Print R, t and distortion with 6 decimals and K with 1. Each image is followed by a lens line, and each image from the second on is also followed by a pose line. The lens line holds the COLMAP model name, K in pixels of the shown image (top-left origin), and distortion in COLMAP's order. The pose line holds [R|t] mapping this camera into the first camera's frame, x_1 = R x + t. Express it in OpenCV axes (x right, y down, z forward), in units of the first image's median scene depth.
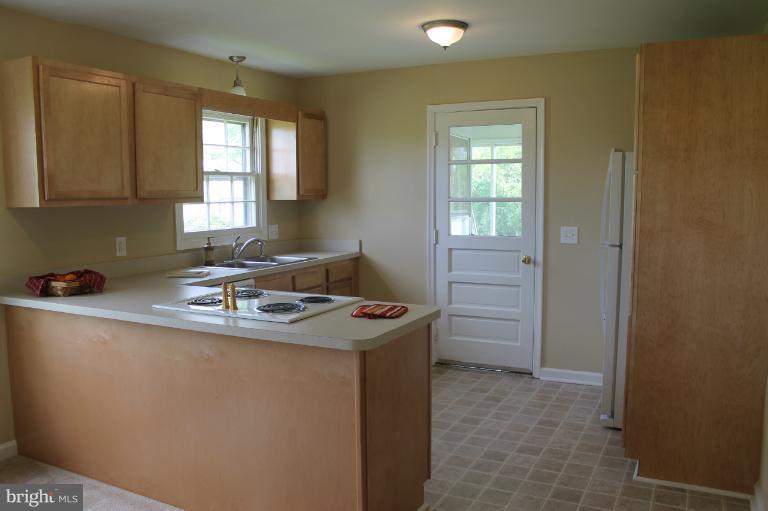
lens RADIAL K [[640.0, 0, 381.9], [0, 640.0, 257.8], [0, 0, 1]] dist [-0.154248, 0.113836]
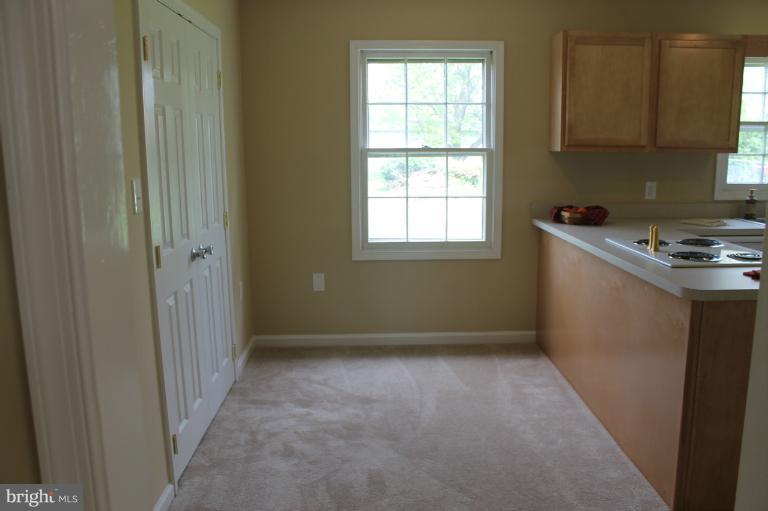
lens RADIAL K [[640.0, 0, 382.7], [0, 640.0, 259.9], [0, 0, 1]] dist [-0.154248, 0.113836]
pose [[0.478483, 0.161111, -0.863190, 0.338358], [-0.088031, 0.986873, 0.135399, -0.004730], [0.873673, 0.011202, 0.486384, 0.051717]]
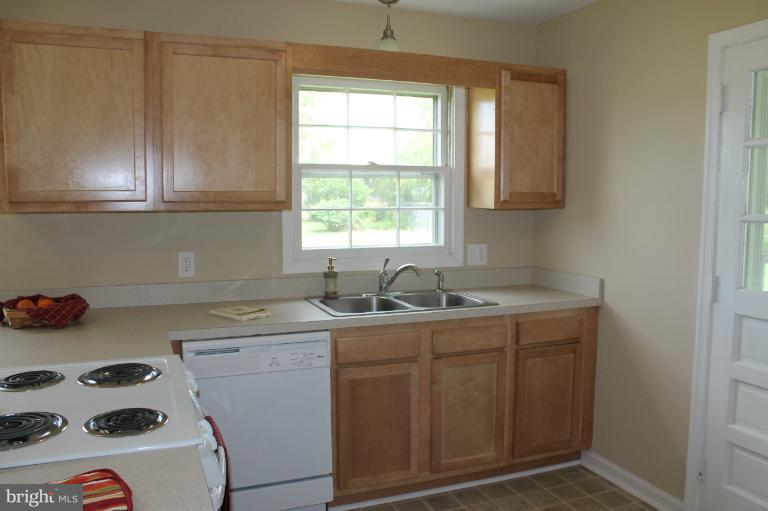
lens RADIAL K [[640.0, 0, 385.5], [0, 640.0, 258.6], [0, 0, 1]] dist [-0.154248, 0.113836]
pose [[0.757617, 0.075796, -0.648284, 0.271837], [-0.076691, 0.996692, 0.026906, -0.066271], [0.648178, 0.029333, 0.760923, 0.590249]]
